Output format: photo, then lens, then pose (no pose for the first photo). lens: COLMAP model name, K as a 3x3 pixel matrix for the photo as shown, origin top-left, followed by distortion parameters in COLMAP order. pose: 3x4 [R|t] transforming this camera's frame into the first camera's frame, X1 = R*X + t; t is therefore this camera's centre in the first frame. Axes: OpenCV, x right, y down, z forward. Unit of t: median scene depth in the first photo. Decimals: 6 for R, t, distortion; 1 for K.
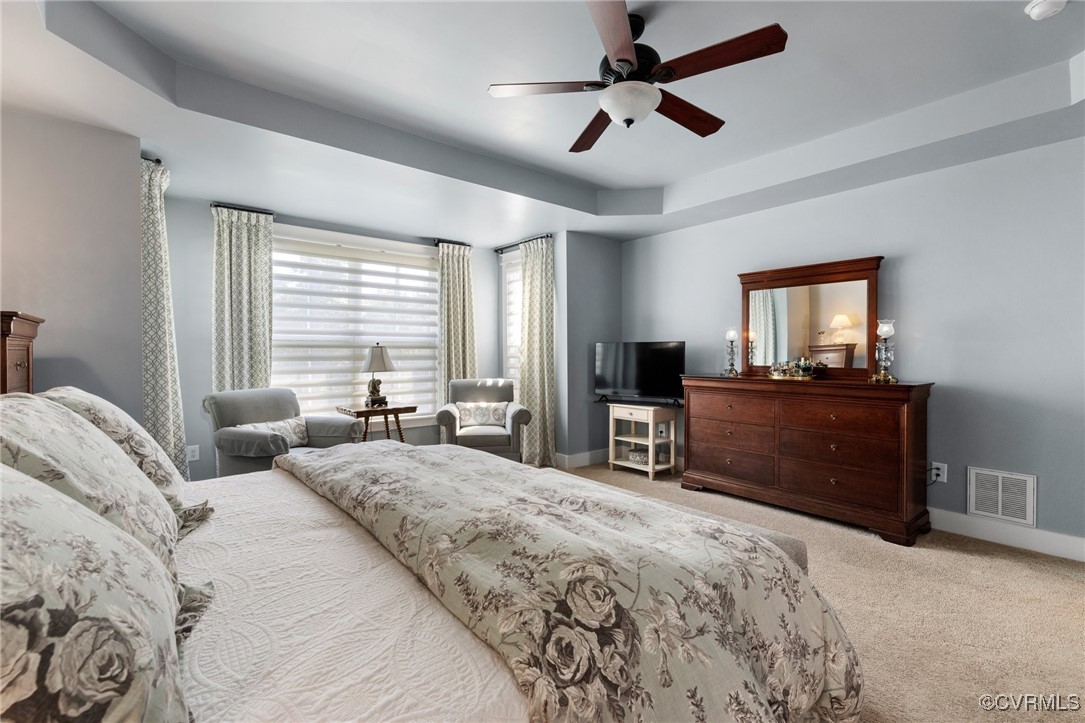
lens RADIAL K [[488.0, 0, 542.5], [0, 488.0, 361.5], [0, 0, 1]] dist [0.000274, 0.000052]
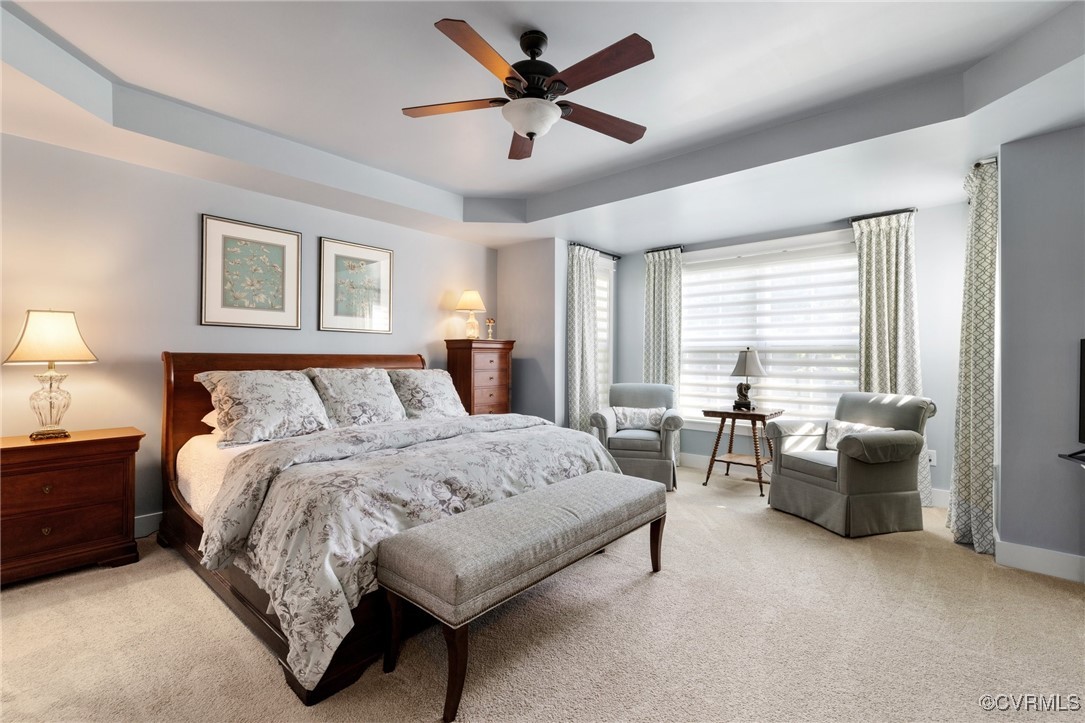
lens RADIAL K [[468.5, 0, 542.5], [0, 468.5, 361.5], [0, 0, 1]] dist [-0.001098, -0.000014]
pose [[0.166647, 0.009856, -0.985967, 0.545609], [-0.023799, 0.999699, 0.005971, -0.004967], [0.985729, 0.022470, 0.166832, 0.427620]]
